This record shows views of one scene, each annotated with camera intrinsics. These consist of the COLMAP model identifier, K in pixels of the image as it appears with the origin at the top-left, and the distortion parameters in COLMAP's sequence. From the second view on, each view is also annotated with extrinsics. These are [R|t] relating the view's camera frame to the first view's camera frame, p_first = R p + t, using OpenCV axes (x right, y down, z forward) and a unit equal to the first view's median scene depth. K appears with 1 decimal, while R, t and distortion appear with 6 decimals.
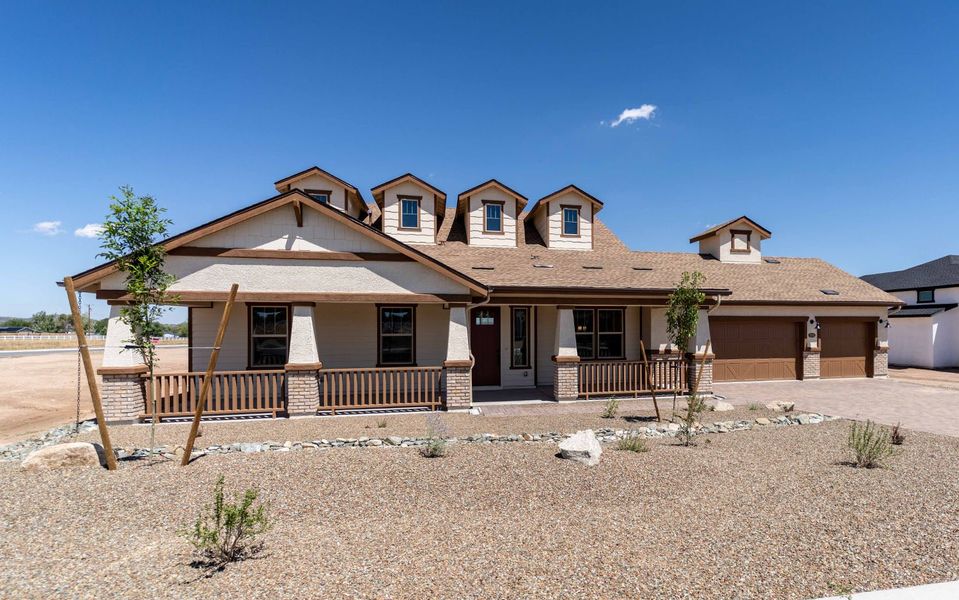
lens RADIAL K [[388.3, 0, 478.2], [0, 388.3, 302.9], [0, 0, 1]] dist [-0.001467, -0.000084]
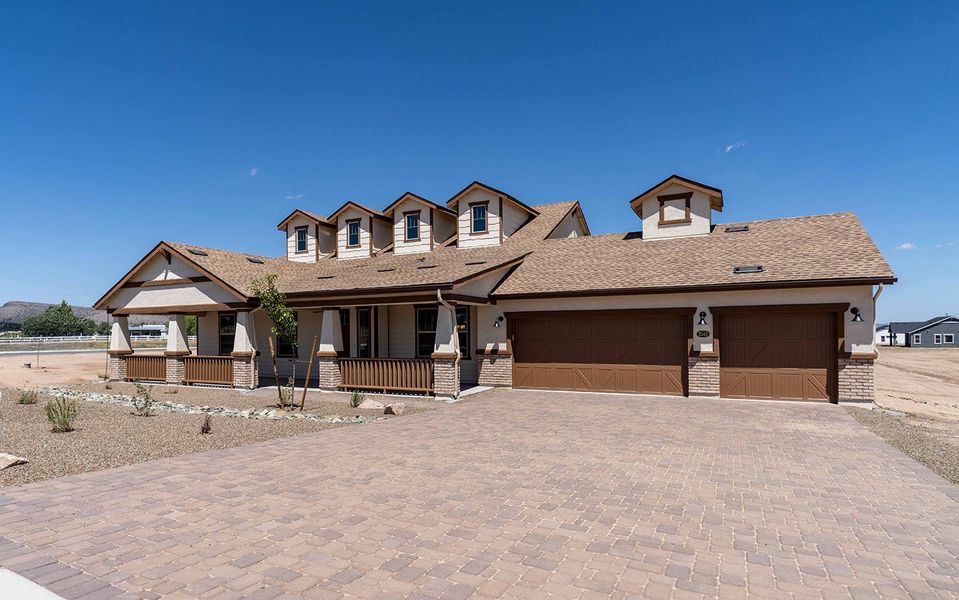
lens RADIAL K [[377.9, 0, 479.9], [0, 377.9, 302.6], [0, 0, 1]] dist [0.000651, 0.000022]
pose [[0.854010, -0.040138, -0.518706, 0.872659], [0.041632, 0.999095, -0.008767, 0.016049], [0.518588, -0.014108, 0.854908, 0.207950]]
